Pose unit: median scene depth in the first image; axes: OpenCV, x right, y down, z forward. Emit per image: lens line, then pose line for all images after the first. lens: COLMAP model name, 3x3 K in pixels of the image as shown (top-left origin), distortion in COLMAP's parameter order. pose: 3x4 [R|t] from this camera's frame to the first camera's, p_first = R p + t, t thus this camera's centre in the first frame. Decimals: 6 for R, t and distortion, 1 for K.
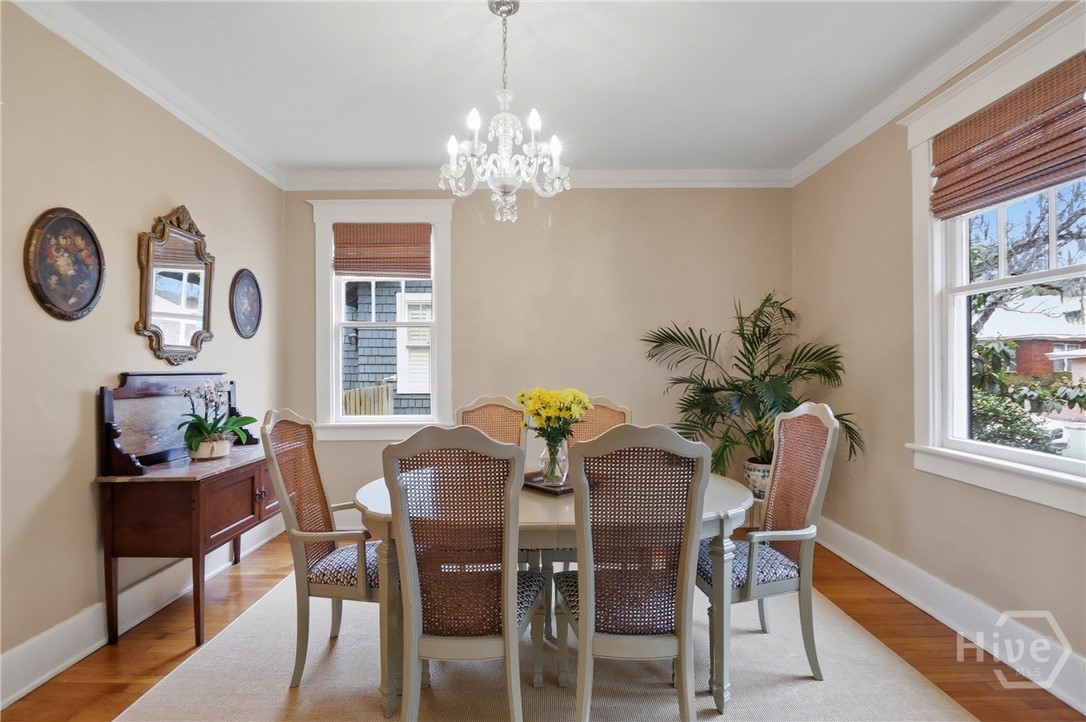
lens RADIAL K [[511.2, 0, 545.0], [0, 511.2, 366.1], [0, 0, 1]] dist [0.000923, 0.000093]
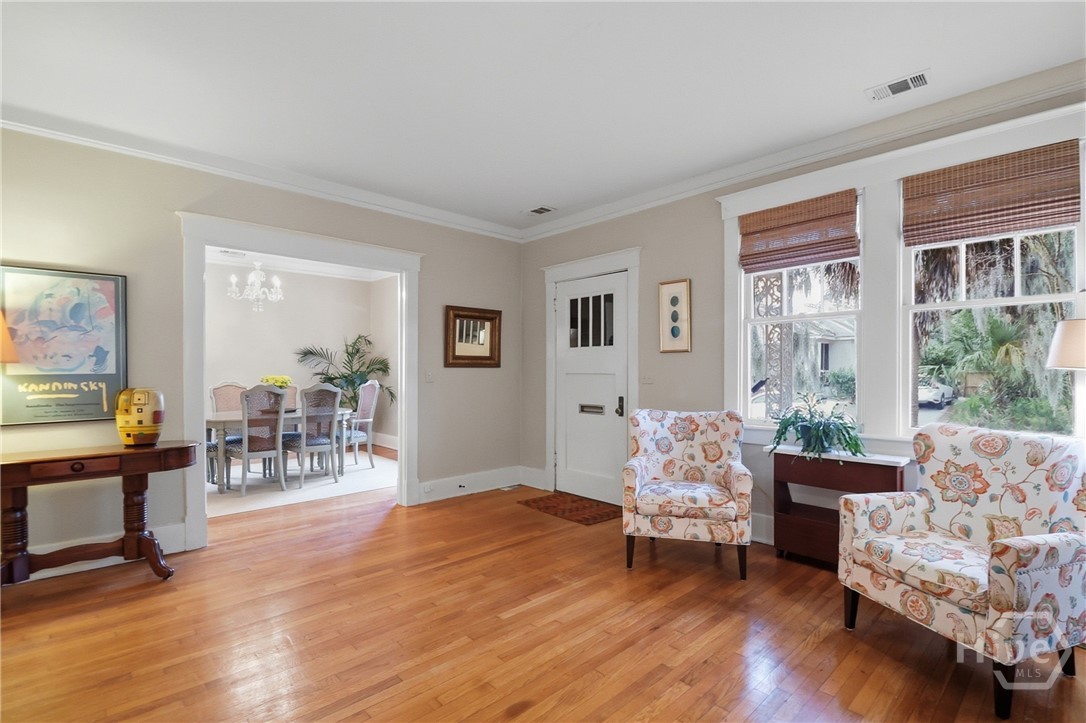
lens RADIAL K [[511.2, 0, 543.3], [0, 511.2, 365.9], [0, 0, 1]] dist [0.000923, 0.000093]
pose [[0.733590, 0.004036, 0.679580, -0.464493], [-0.005218, 0.999986, -0.000306, -0.008237], [-0.679572, -0.003322, 0.733601, -1.125286]]
